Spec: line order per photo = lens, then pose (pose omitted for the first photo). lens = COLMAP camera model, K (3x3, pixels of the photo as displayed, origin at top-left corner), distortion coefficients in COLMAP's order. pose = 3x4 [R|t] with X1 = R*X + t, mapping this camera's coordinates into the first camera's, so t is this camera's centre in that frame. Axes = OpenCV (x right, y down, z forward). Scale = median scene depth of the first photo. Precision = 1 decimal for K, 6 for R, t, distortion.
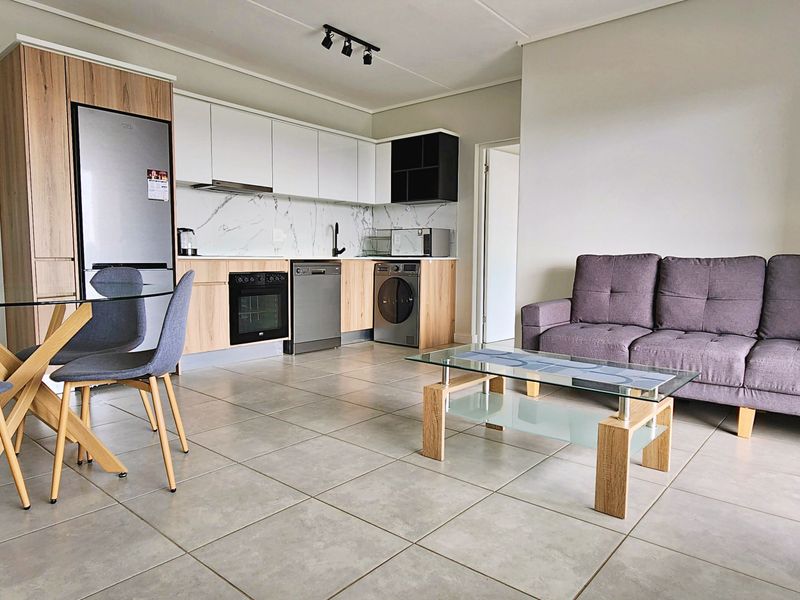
lens RADIAL K [[539.4, 0, 398.9], [0, 539.4, 301.5], [0, 0, 1]] dist [0.008441, -0.012058]
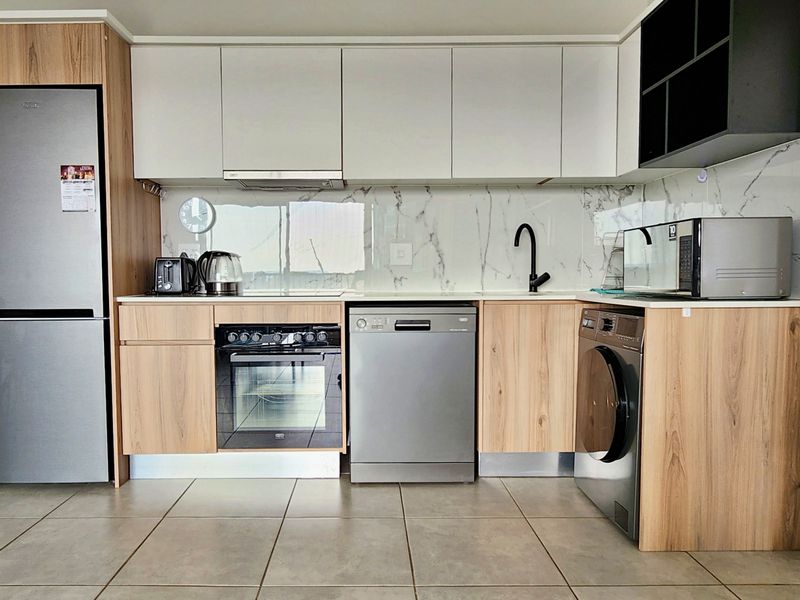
lens RADIAL K [[539.4, 0, 400.1], [0, 539.4, 300.7], [0, 0, 1]] dist [0.008441, -0.012058]
pose [[0.644409, 0.027731, -0.764178, 0.213161], [-0.052742, 0.998574, -0.008238, -0.070451], [0.762860, 0.045613, 0.644953, 0.642143]]
